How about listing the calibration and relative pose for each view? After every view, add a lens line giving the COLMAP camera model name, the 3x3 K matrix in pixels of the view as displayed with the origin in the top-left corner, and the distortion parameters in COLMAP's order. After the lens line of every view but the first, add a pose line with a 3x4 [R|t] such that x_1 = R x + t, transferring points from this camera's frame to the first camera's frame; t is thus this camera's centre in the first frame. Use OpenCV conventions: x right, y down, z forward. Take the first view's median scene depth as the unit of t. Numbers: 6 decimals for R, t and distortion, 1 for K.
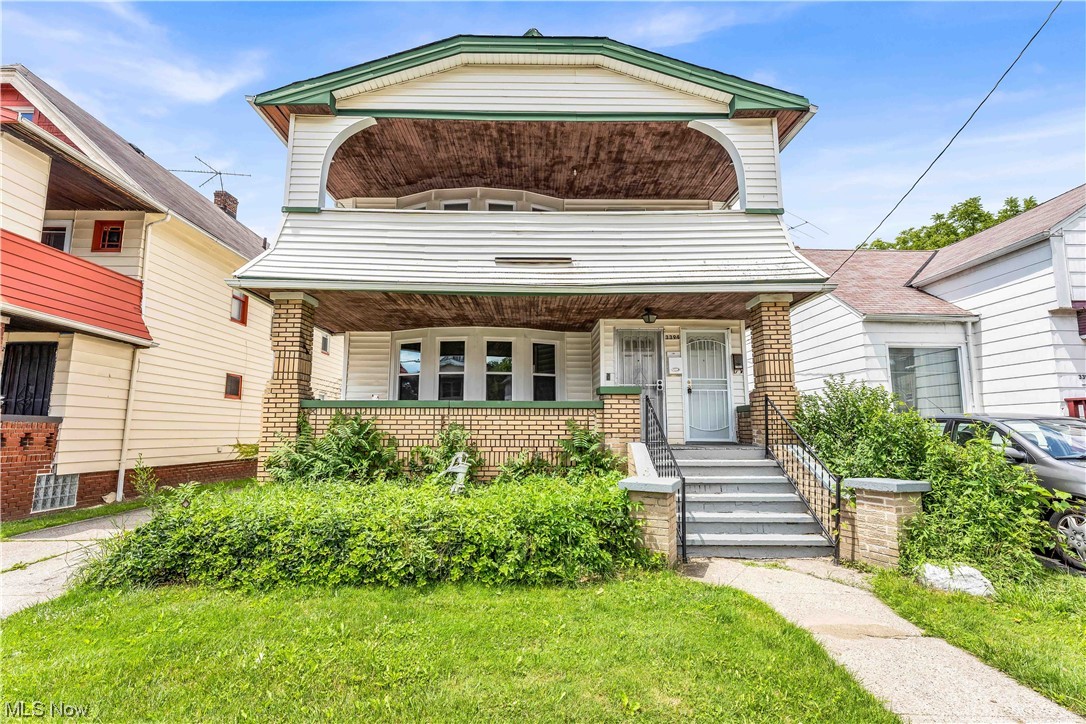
lens RADIAL K [[480.4, 0, 541.4], [0, 480.4, 367.2], [0, 0, 1]] dist [-0.002402, -0.000079]
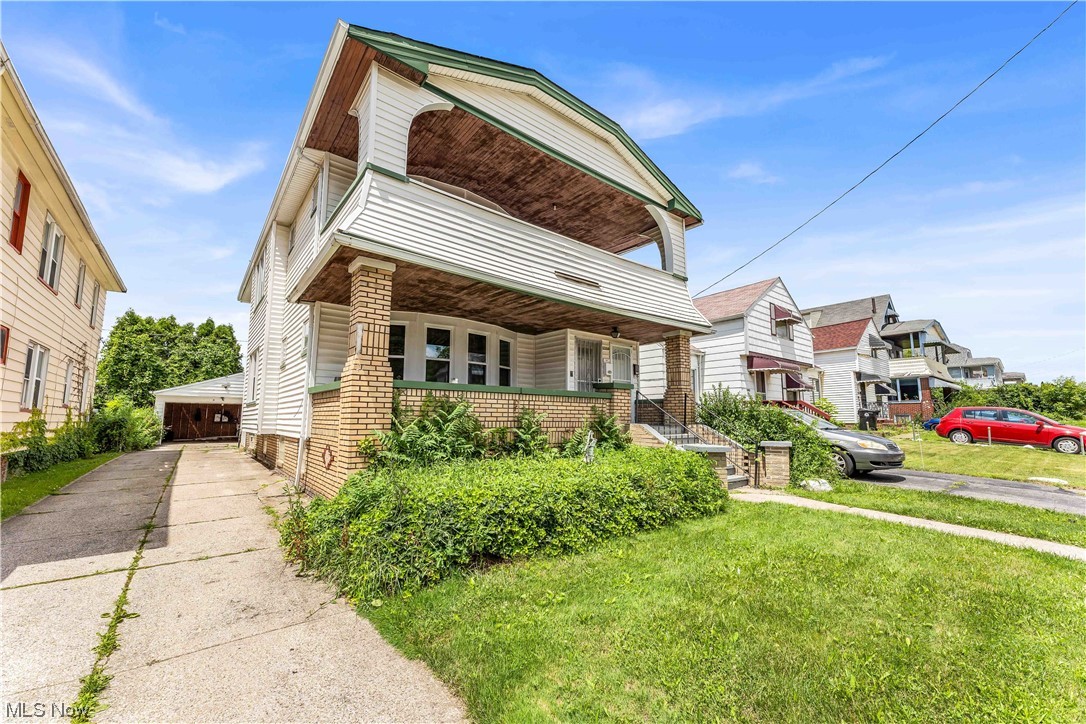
lens RADIAL K [[428.7, 0, 542.8], [0, 428.7, 365.9], [0, 0, 1]] dist [-0.002105, -0.000374]
pose [[0.787843, 0.079215, 0.610761, -0.727646], [-0.086731, 0.996081, -0.017312, 0.029389], [-0.609739, -0.039333, 0.791626, 0.149523]]
